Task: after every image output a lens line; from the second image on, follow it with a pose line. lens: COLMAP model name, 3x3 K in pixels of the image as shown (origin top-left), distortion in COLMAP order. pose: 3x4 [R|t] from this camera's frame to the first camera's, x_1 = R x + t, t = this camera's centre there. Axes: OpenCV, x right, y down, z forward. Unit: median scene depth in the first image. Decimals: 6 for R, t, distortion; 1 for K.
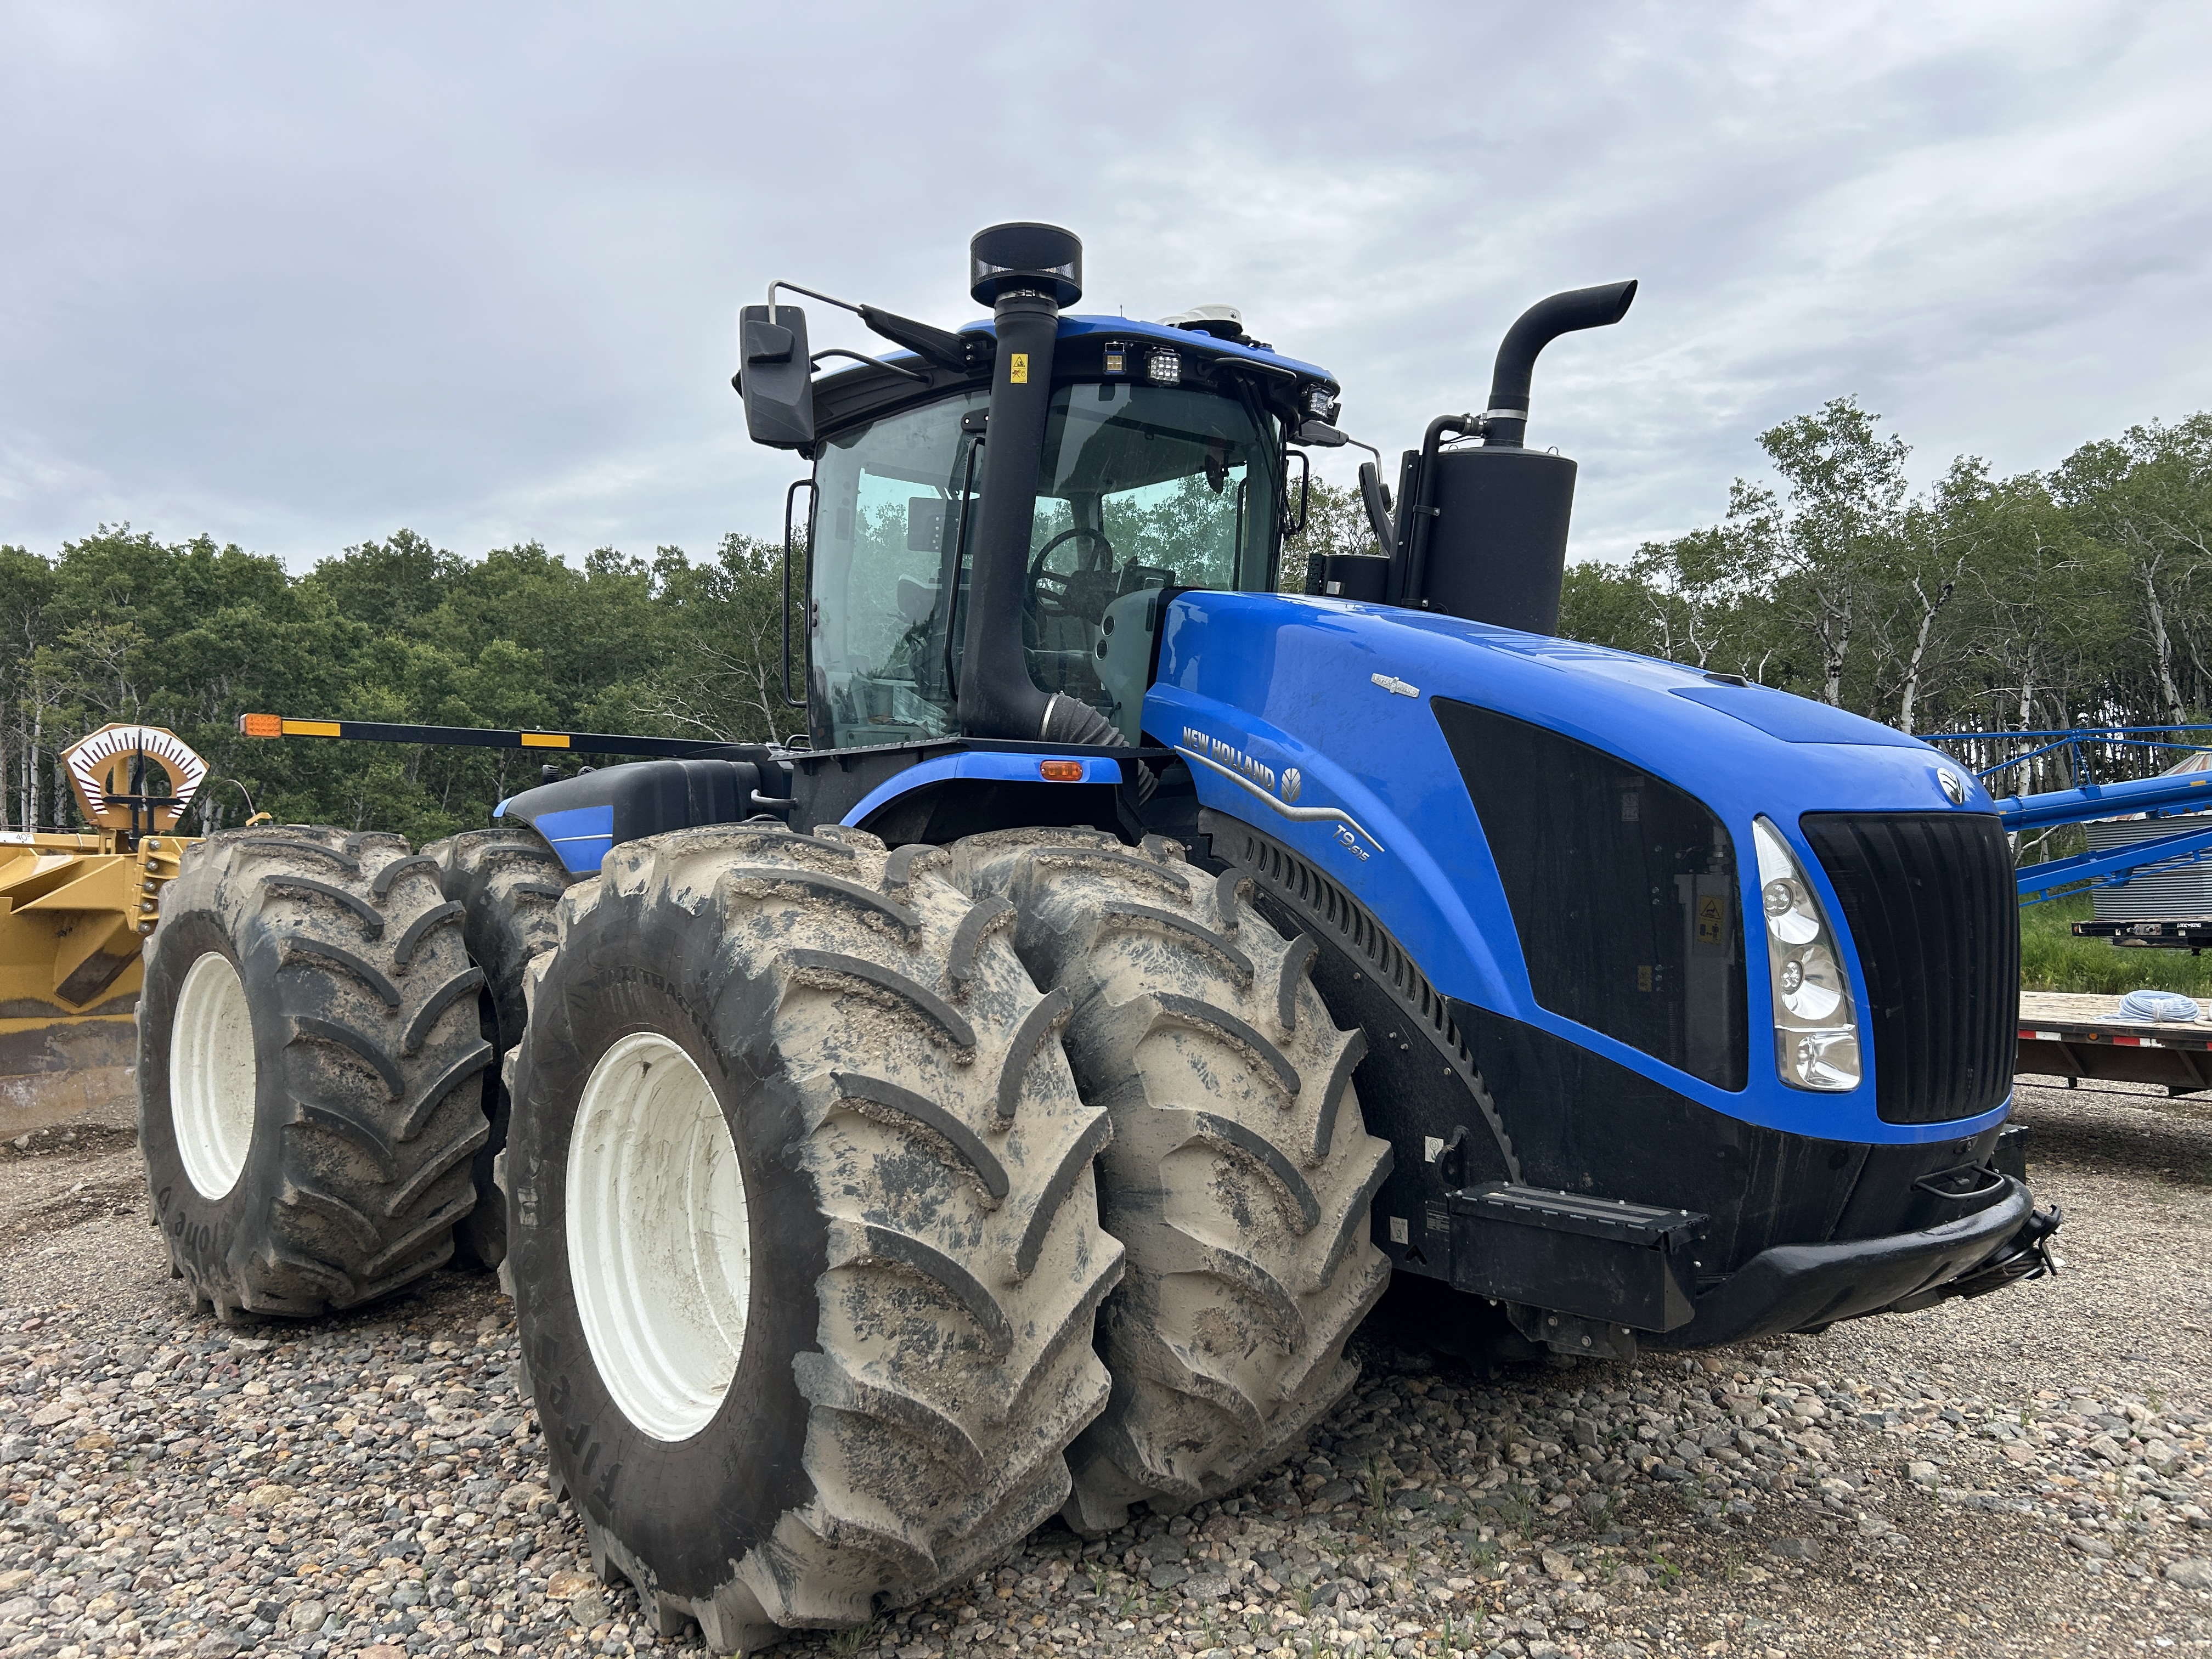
lens RADIAL K [[1653.5, 0, 1106.0], [0, 1653.5, 829.5], [0, 0, 1]] dist [0.011129, -0.031876]
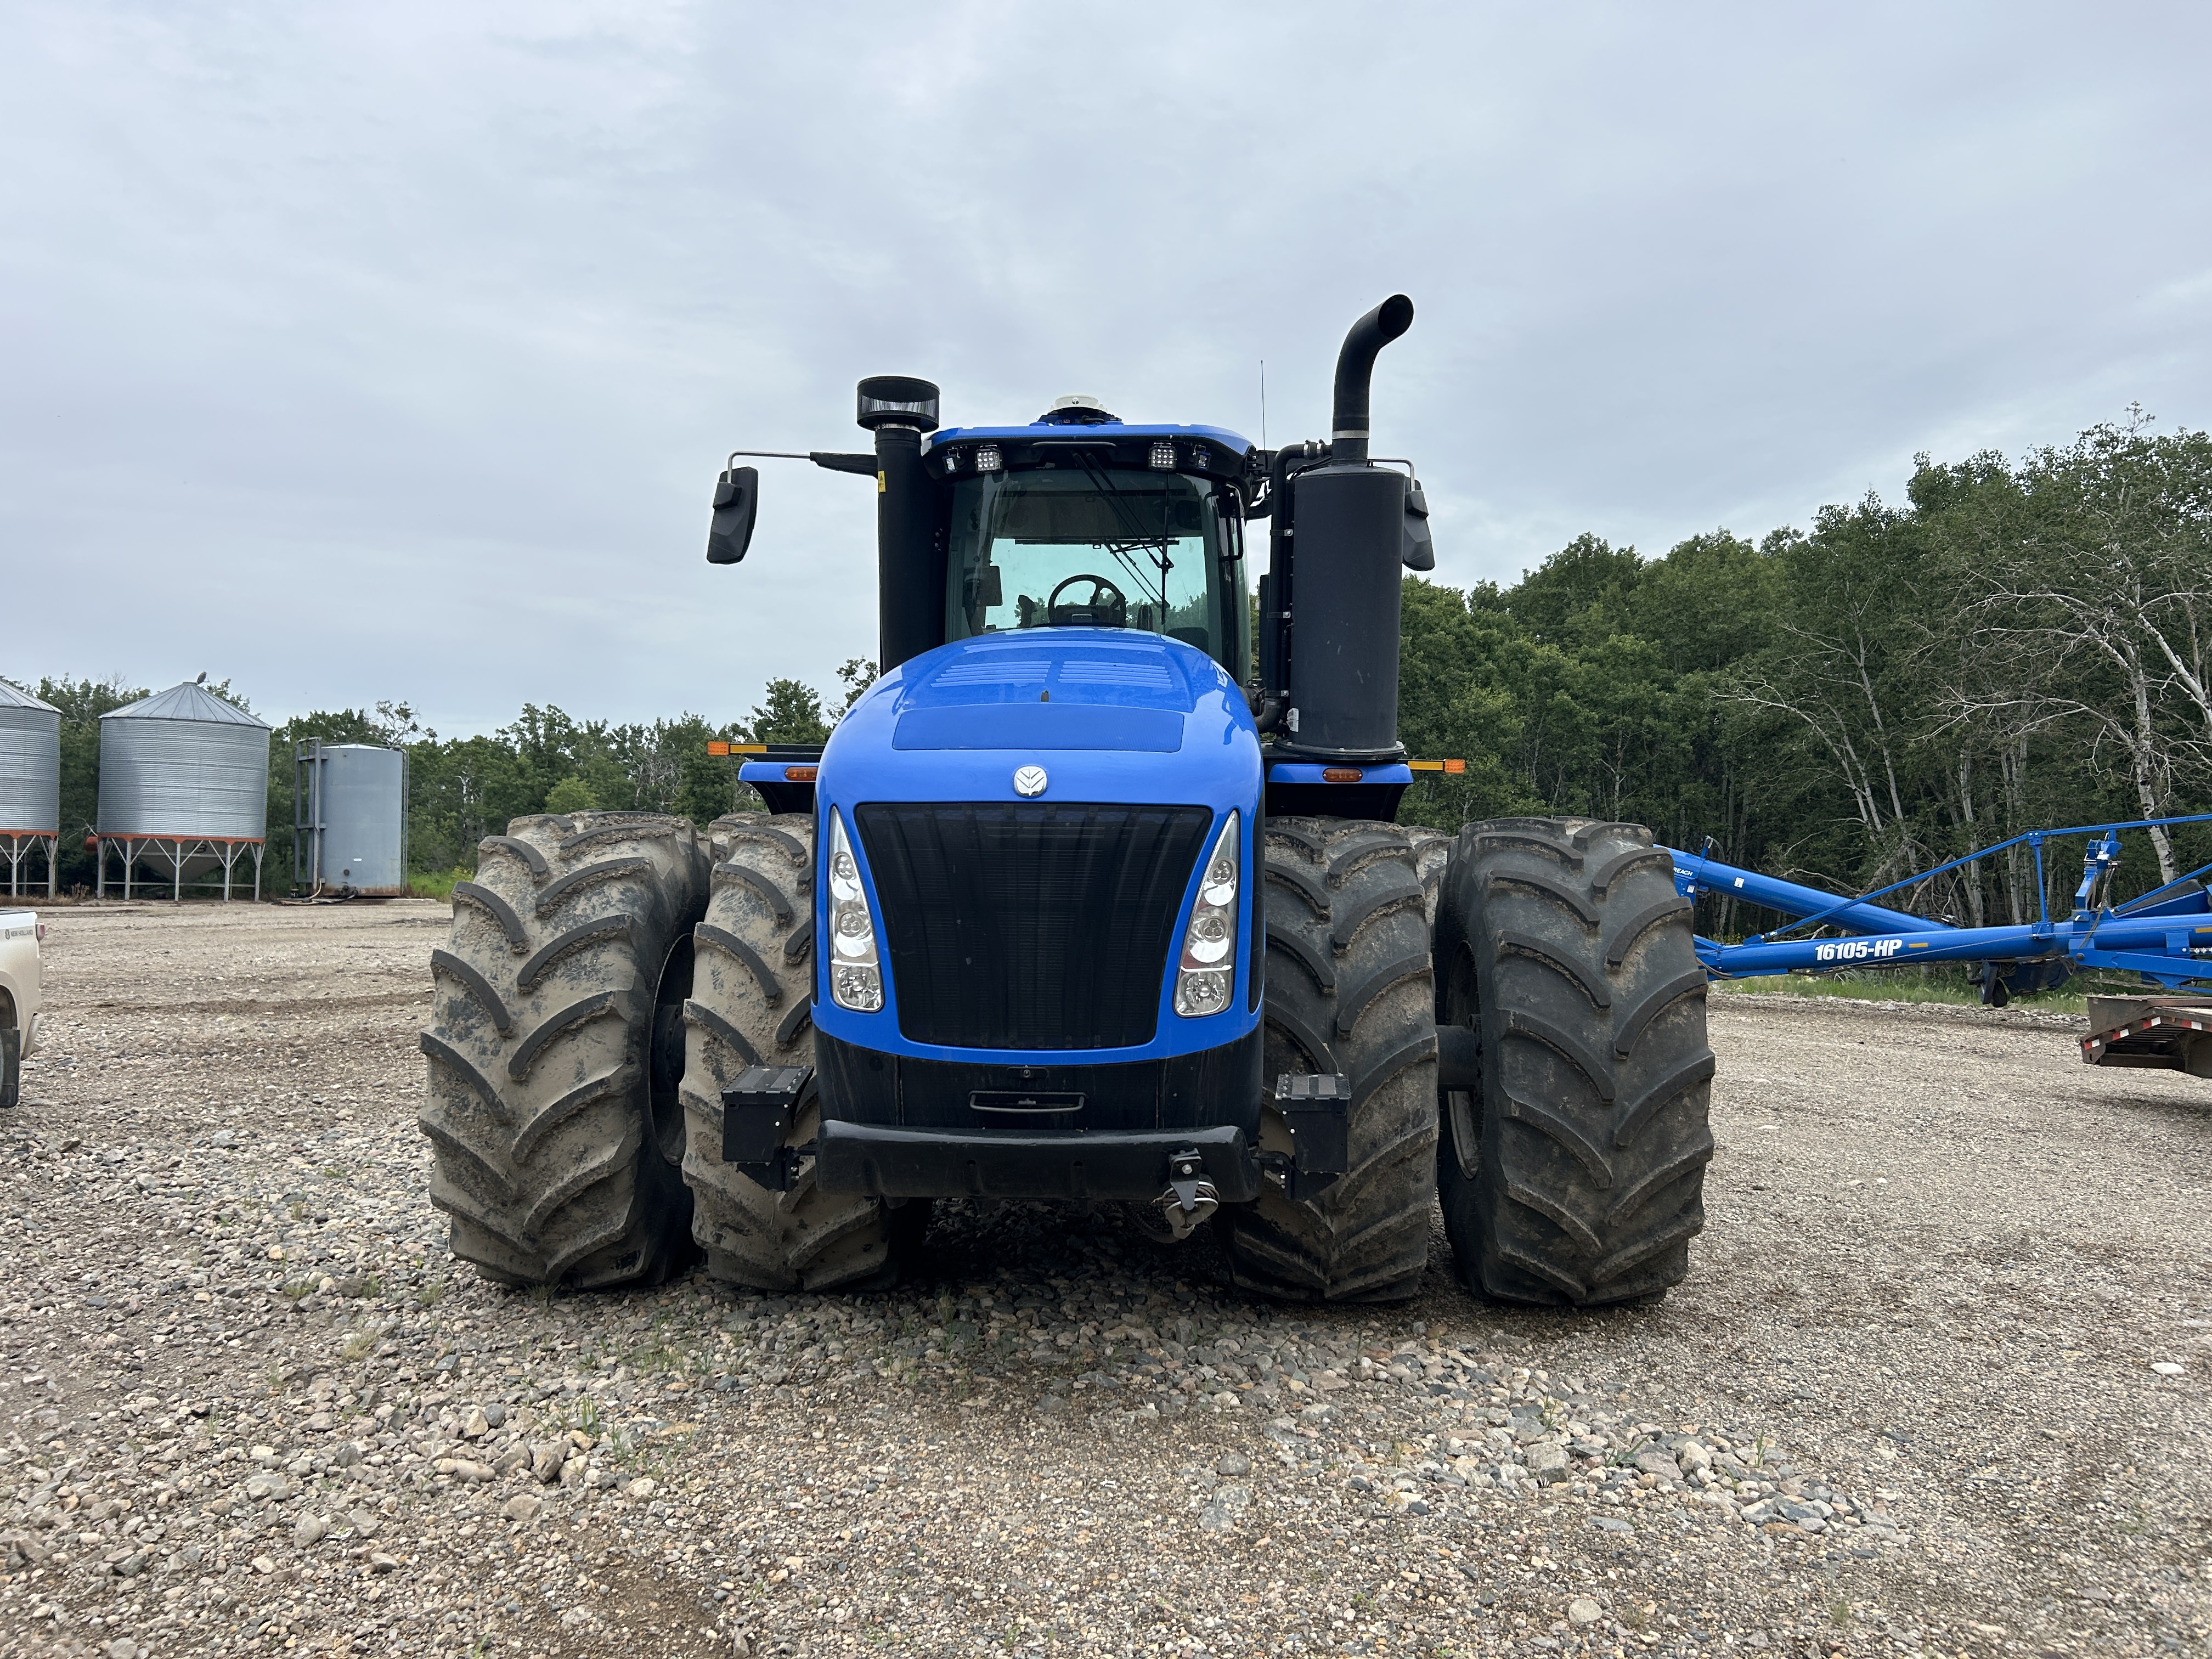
lens RADIAL K [[1653.5, 0, 1106.0], [0, 1653.5, 829.5], [0, 0, 1]] dist [0.011129, -0.031876]
pose [[0.733295, 0.004262, -0.679898, 0.875017], [0.001632, 0.999966, 0.008028, 0.000517], [0.679909, -0.006997, 0.733263, 0.090865]]
